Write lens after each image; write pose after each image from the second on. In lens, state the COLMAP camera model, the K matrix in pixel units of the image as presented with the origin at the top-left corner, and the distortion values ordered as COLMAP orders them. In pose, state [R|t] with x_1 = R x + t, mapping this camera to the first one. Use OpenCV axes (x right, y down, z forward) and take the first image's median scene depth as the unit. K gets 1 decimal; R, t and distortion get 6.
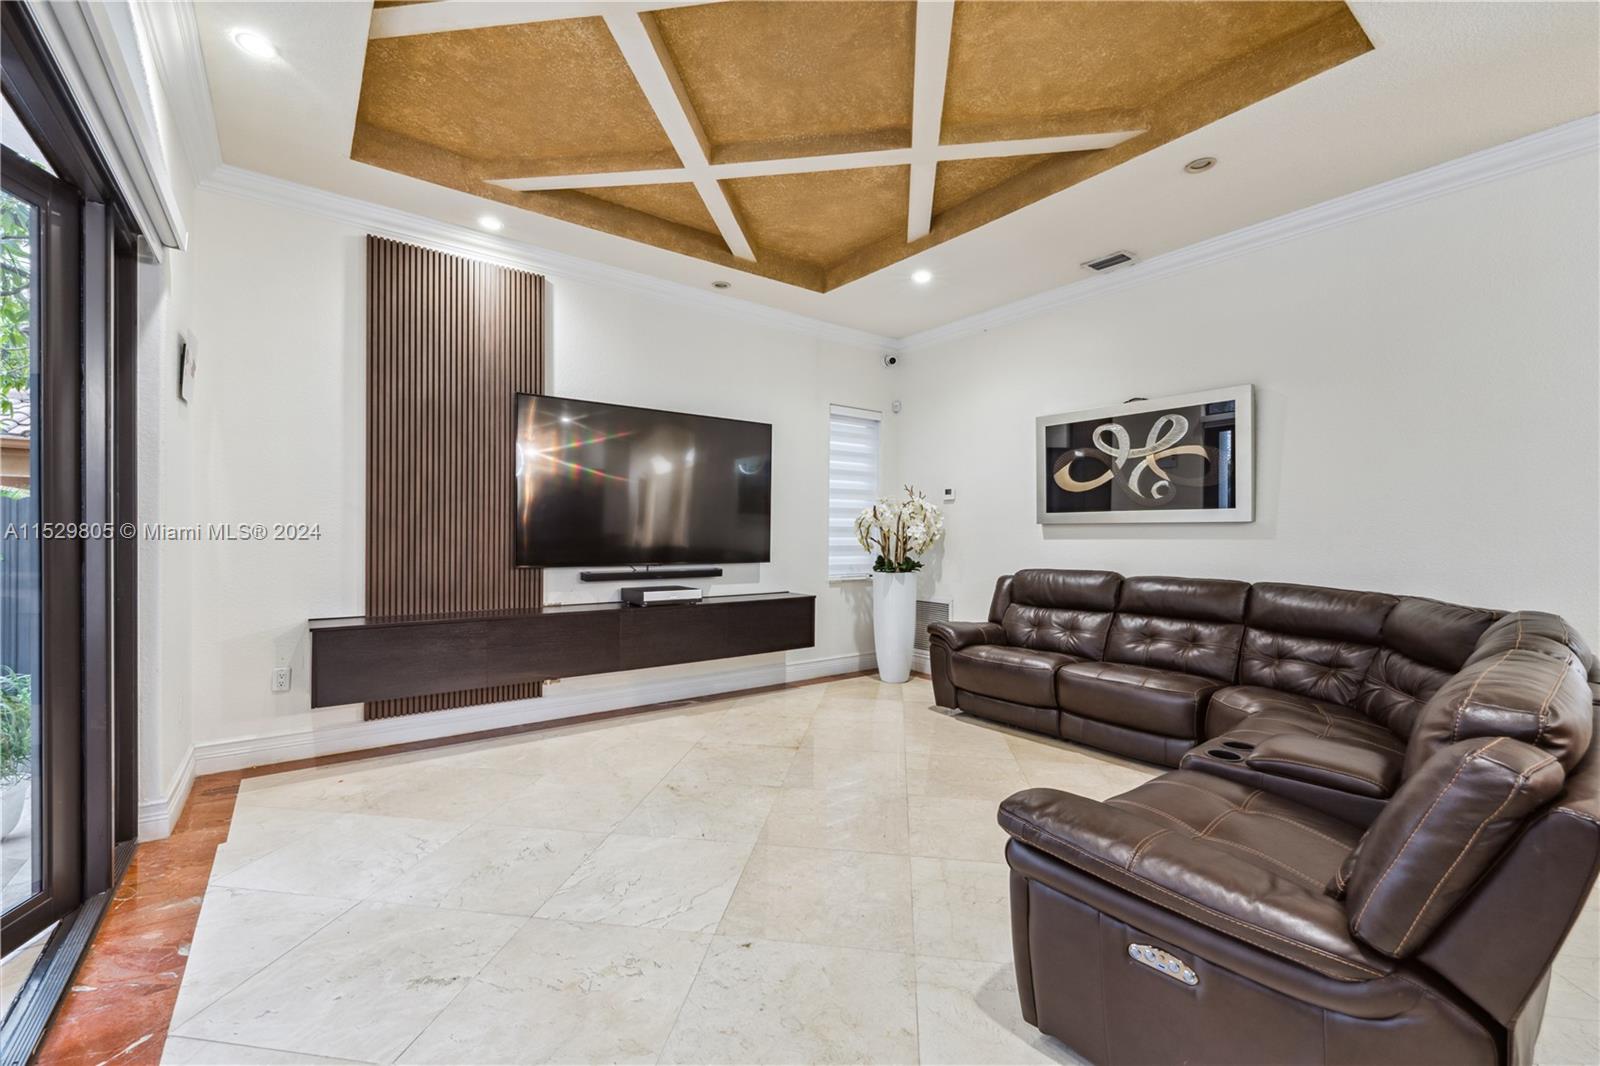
lens RADIAL K [[659.5, 0, 799.7], [0, 659.5, 533.4], [0, 0, 1]] dist [0.000053, -0.000165]
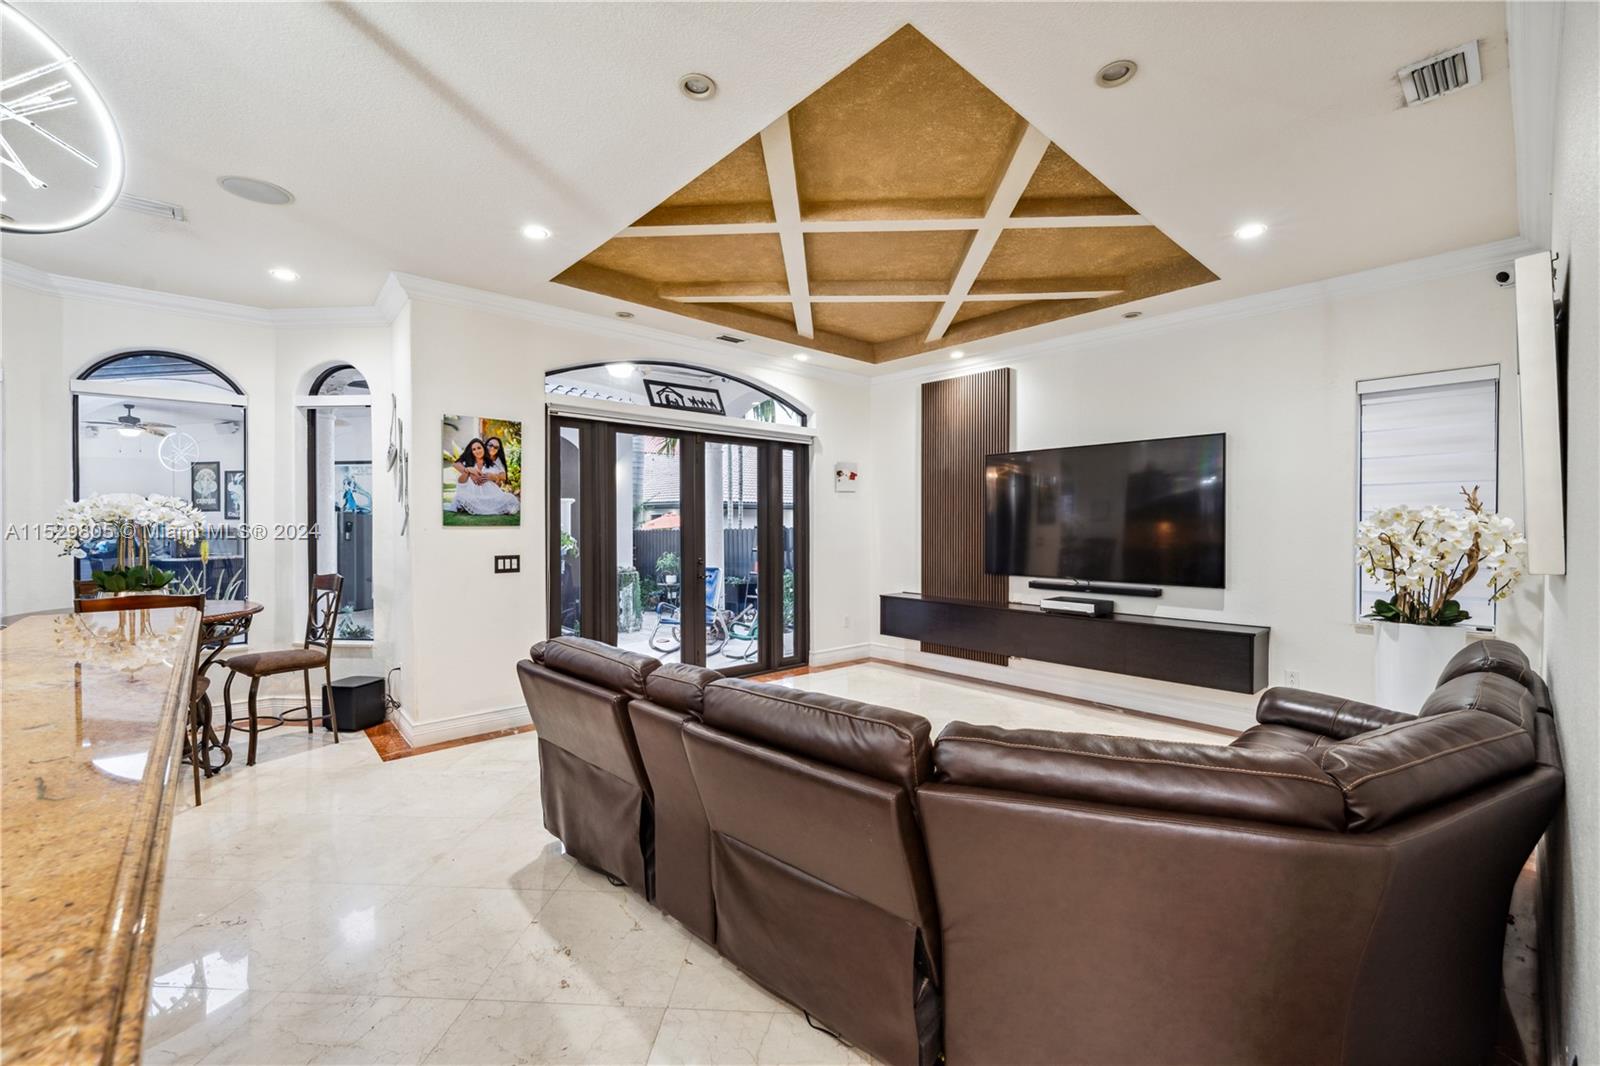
lens RADIAL K [[659.5, 0, 802.4], [0, 659.5, 532.8], [0, 0, 1]] dist [0.000053, -0.000165]
pose [[0.086642, 0.002044, -0.996237, 0.945767], [-0.001634, 0.999997, 0.001910, -0.038822], [0.996238, 0.001462, 0.086645, 0.431135]]
